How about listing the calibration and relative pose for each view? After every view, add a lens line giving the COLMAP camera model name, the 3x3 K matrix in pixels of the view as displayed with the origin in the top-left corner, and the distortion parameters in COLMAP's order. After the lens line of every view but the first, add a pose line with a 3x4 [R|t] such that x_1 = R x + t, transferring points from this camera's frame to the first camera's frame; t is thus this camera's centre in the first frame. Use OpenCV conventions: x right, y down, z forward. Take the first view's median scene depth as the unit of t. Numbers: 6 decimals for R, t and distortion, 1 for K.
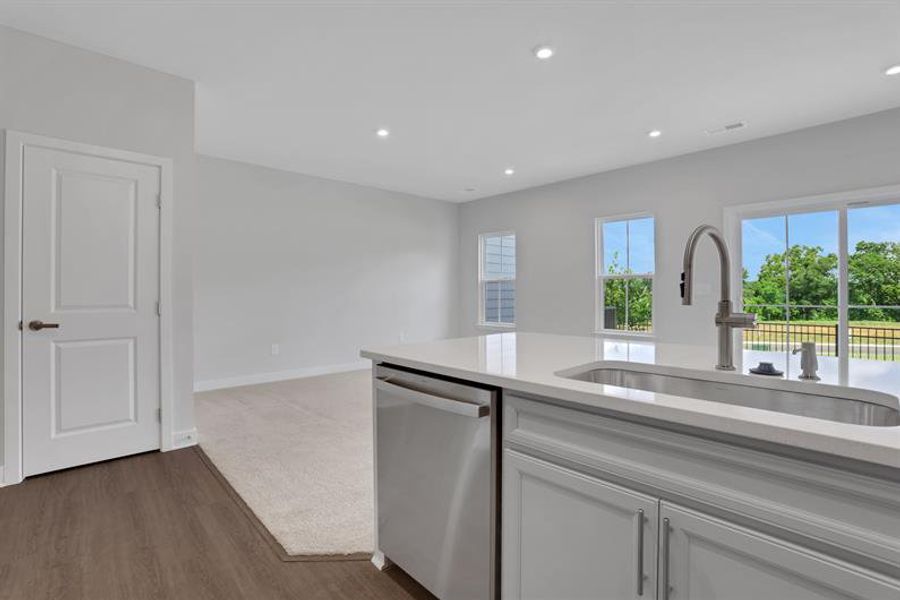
lens RADIAL K [[423.8, 0, 451.8], [0, 423.8, 294.8], [0, 0, 1]] dist [-0.001898, 0.000007]
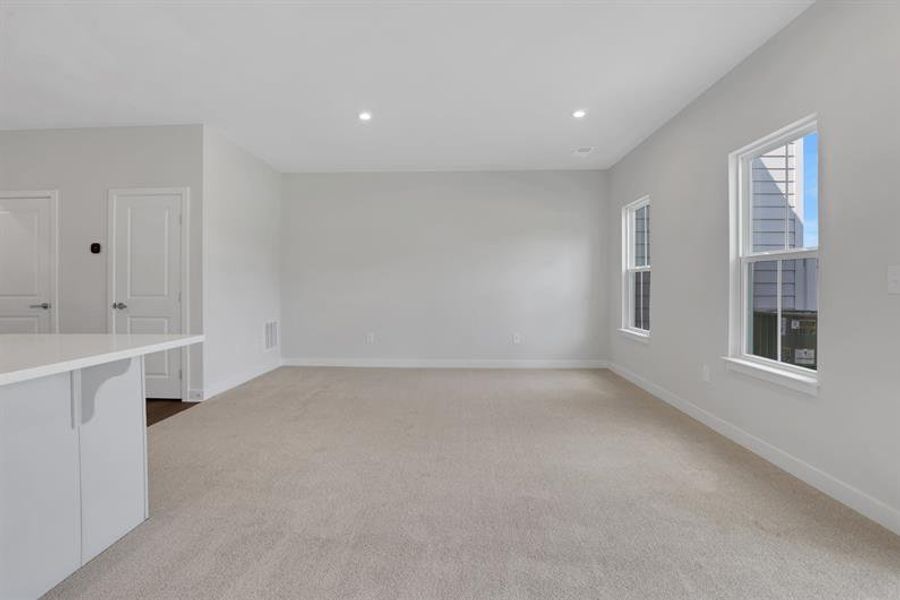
lens RADIAL K [[423.8, 0, 451.8], [0, 423.8, 294.8], [0, 0, 1]] dist [-0.001898, 0.000007]
pose [[0.695918, 0.015594, -0.717952, 0.373265], [-0.005063, 0.999846, 0.016810, -0.001816], [0.718103, -0.008063, 0.695890, 0.274840]]
